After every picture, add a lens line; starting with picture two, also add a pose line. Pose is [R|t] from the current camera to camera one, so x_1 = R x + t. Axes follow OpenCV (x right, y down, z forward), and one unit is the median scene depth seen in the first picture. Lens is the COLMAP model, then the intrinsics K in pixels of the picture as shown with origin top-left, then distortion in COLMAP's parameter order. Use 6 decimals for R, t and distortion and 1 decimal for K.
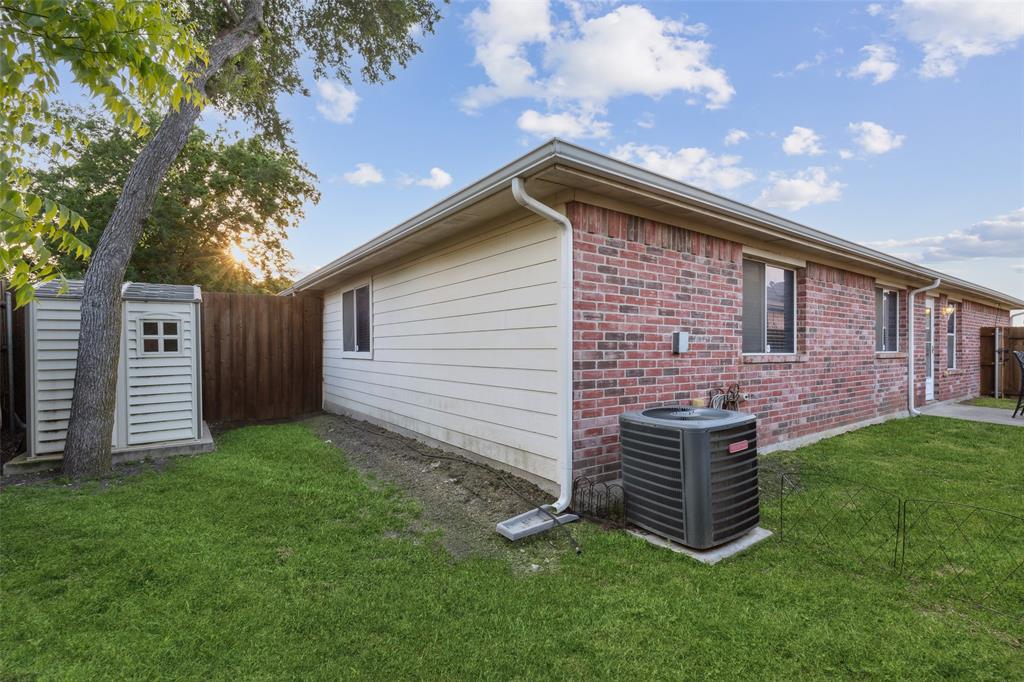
lens RADIAL K [[464.4, 0, 513.2], [0, 464.4, 346.3], [0, 0, 1]] dist [0.009989, -0.002752]
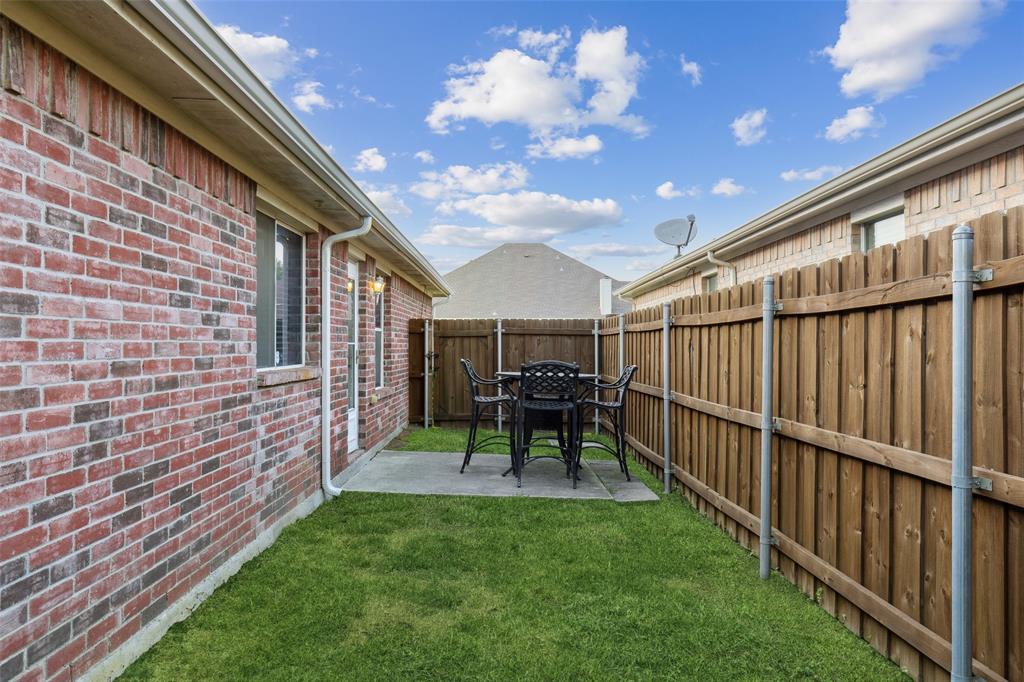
lens RADIAL K [[741.0, 0, 512.2], [0, 741.0, 342.5], [0, 0, 1]] dist [0.012148, 0.000796]
pose [[0.578413, 0.001308, 0.815743, 0.353174], [-0.000682, 0.999999, -0.001120, -0.010156], [-0.815744, 0.000091, 0.578414, 0.417136]]
